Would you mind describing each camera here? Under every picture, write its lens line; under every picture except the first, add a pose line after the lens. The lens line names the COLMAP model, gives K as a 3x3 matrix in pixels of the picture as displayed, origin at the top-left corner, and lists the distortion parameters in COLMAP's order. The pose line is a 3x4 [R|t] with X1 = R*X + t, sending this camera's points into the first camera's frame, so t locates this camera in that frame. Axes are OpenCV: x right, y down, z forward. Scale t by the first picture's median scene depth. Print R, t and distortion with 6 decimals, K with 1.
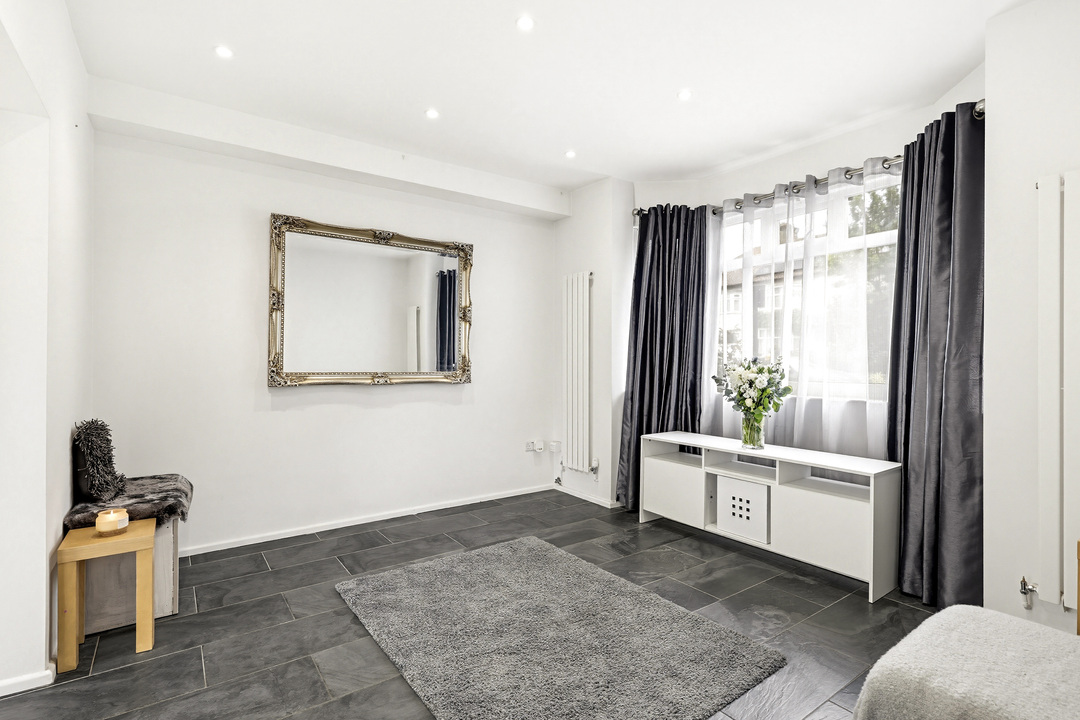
lens RADIAL K [[545.6, 0, 545.7], [0, 545.6, 362.8], [0, 0, 1]] dist [0.015303, 0.000000]
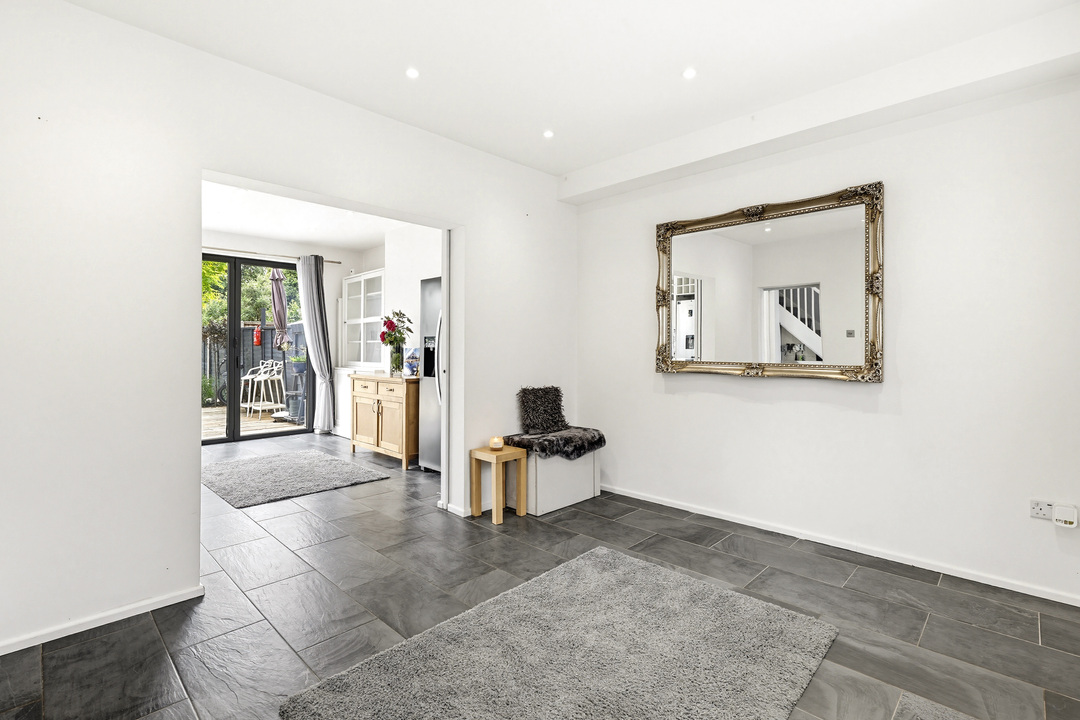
lens RADIAL K [[493.2, 0, 528.5], [0, 493.2, 346.4], [0, 0, 1]] dist [0.000312, 0.002178]
pose [[0.150406, -0.006066, -0.988606, 0.497356], [-0.003500, 0.999972, -0.006668, -0.003881], [0.988618, 0.004463, 0.150381, 0.565327]]
